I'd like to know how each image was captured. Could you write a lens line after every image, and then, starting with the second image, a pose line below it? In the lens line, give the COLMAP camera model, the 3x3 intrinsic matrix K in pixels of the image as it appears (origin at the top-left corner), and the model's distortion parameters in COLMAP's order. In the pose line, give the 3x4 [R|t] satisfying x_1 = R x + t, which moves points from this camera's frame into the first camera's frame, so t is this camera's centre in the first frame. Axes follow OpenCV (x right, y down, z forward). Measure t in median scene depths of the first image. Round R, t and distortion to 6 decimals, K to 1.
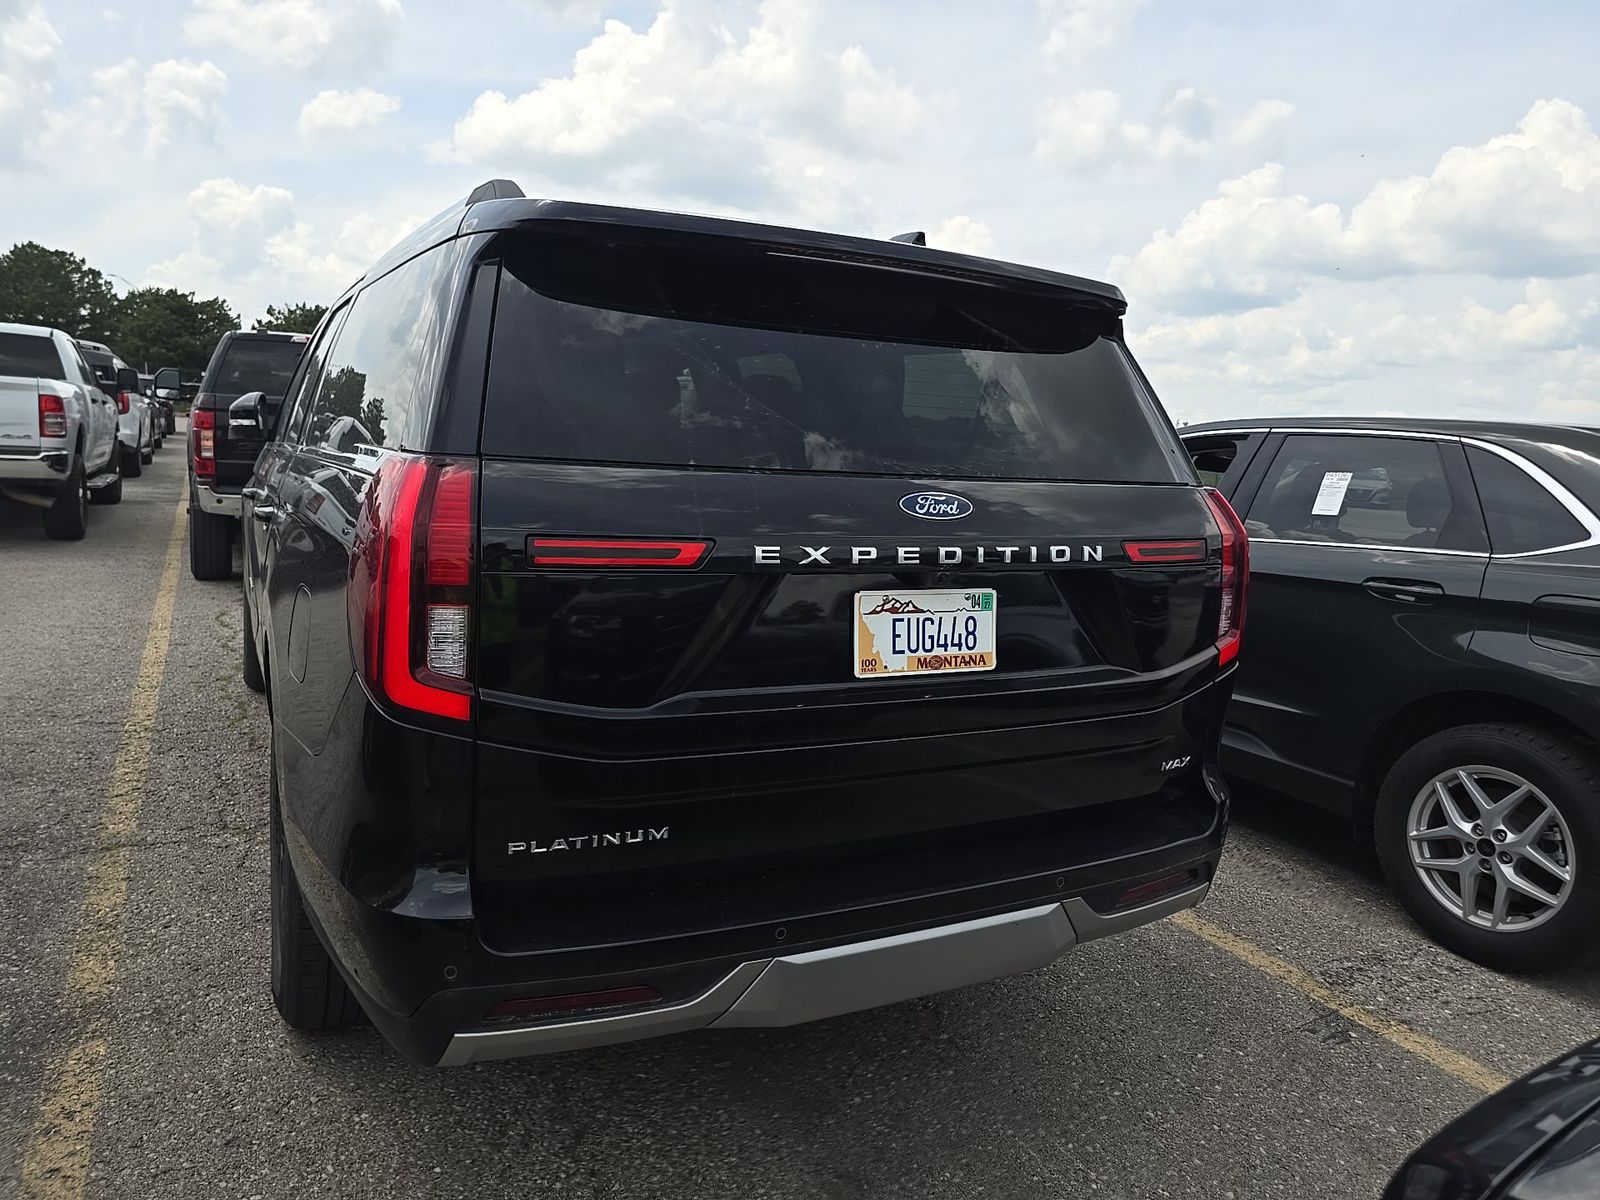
lens RADIAL K [[1105.3, 0, 817.5], [0, 1105.3, 565.3], [0, 0, 1]] dist [0.051590, -0.052951]
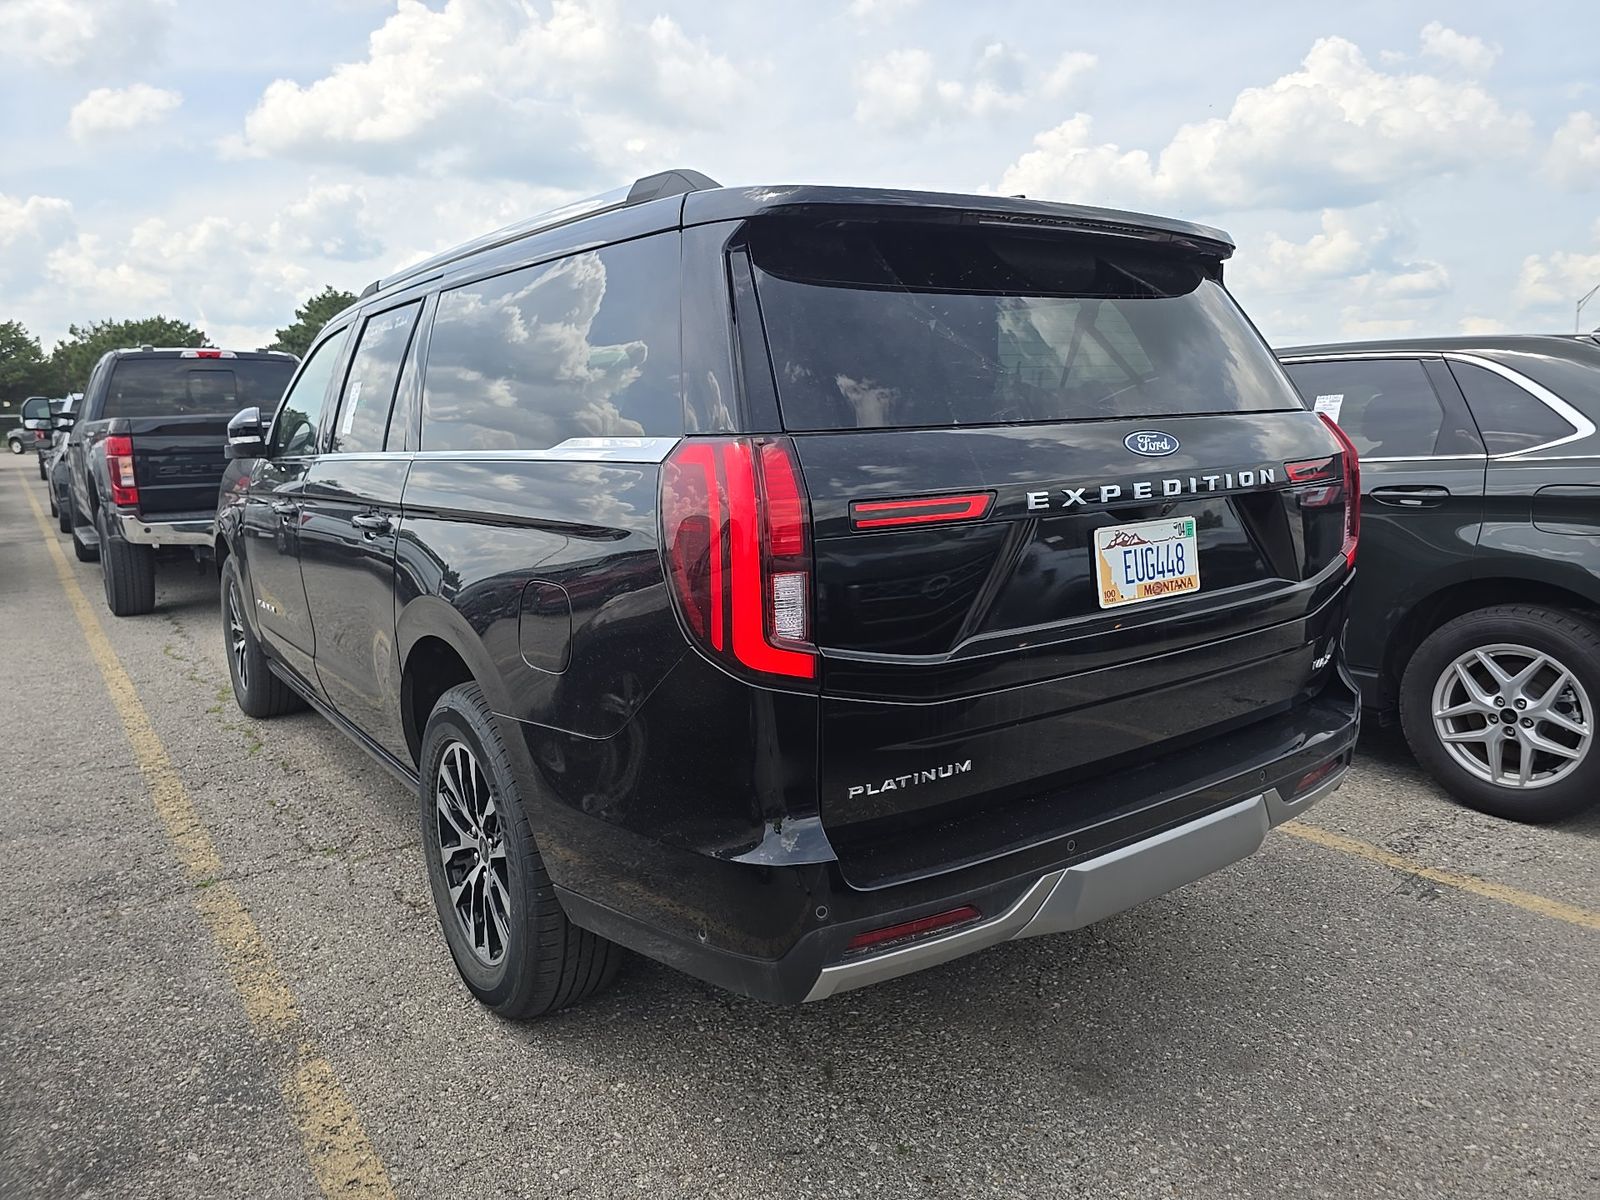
lens RADIAL K [[1105.3, 0, 815.4], [0, 1105.3, 566.2], [0, 0, 1]] dist [0.051590, -0.052951]
pose [[0.987818, -0.101654, 0.117820, -0.294852], [0.098738, 0.994651, 0.030342, -0.000174], [-0.120274, -0.018339, 0.992571, -0.039176]]
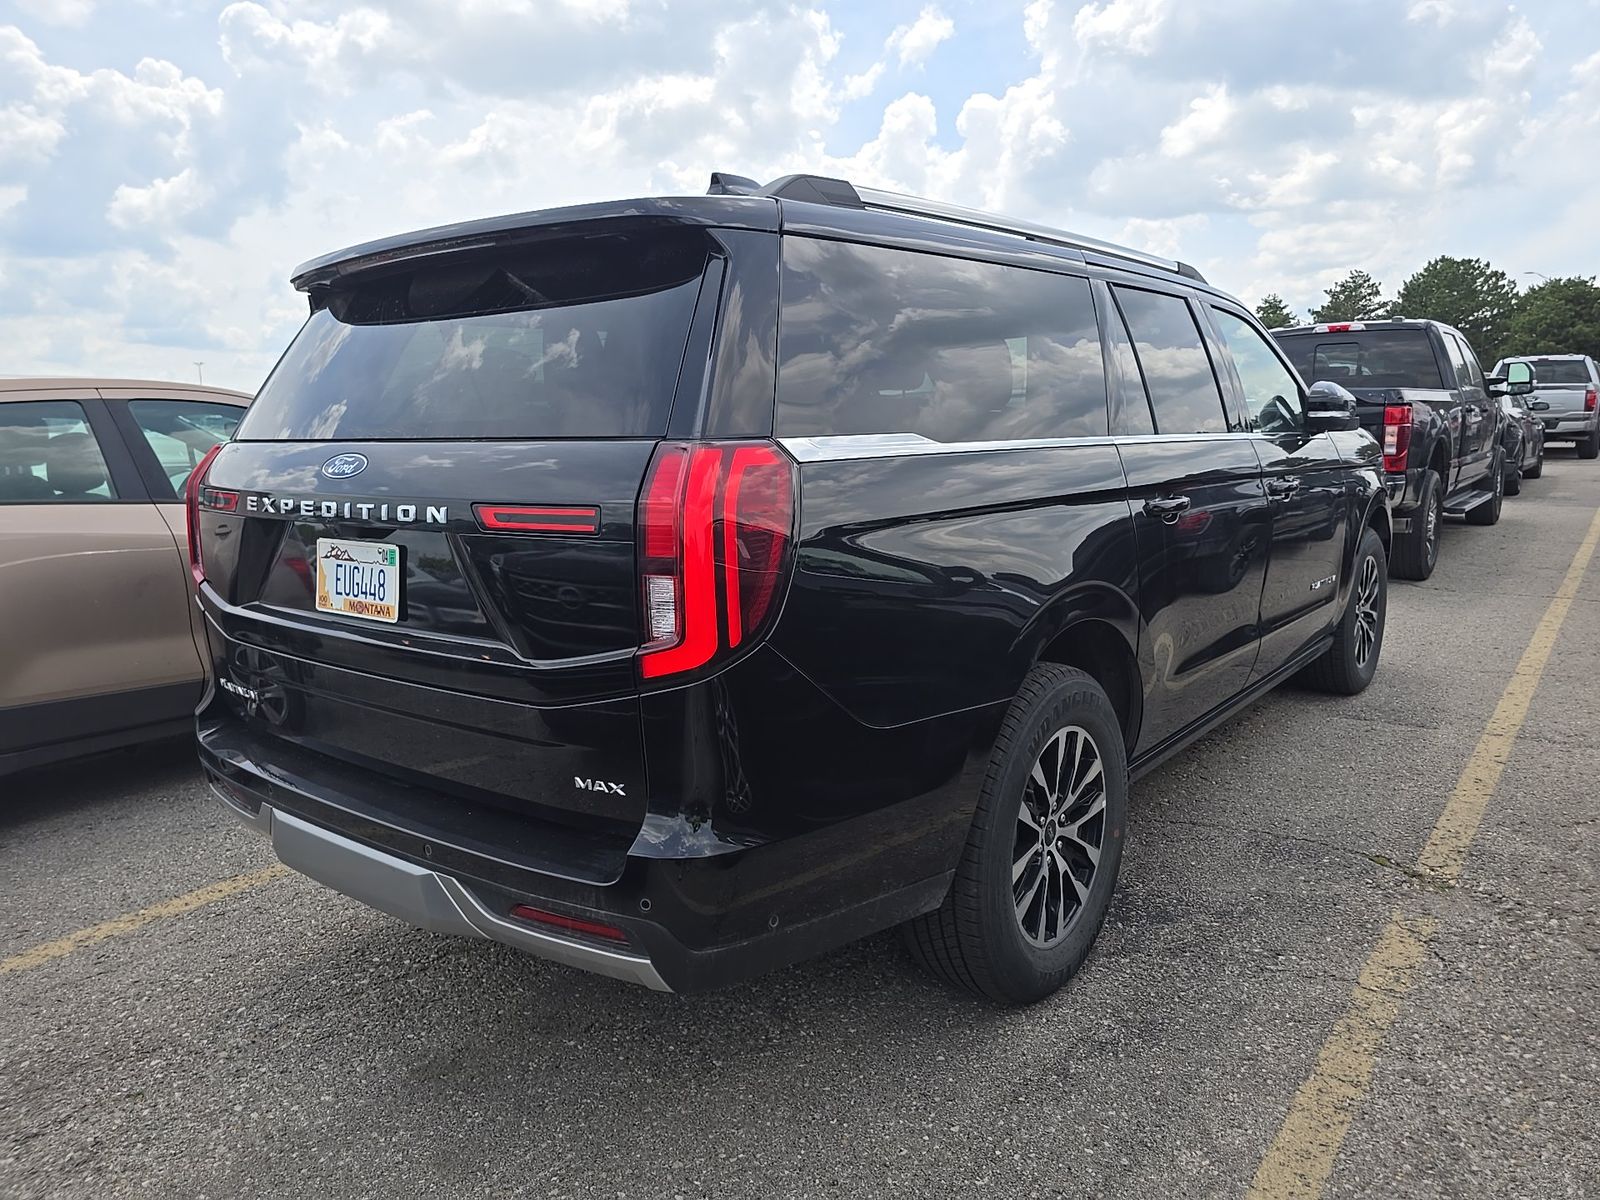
lens RADIAL K [[1105.3, 0, 817.4], [0, 1105.3, 564.0], [0, 0, 1]] dist [0.051590, -0.052951]
pose [[0.388839, 0.056295, -0.919584, 1.100648], [-0.058025, 0.997646, 0.036539, -0.019720], [0.919477, 0.039151, 0.391190, 0.820183]]
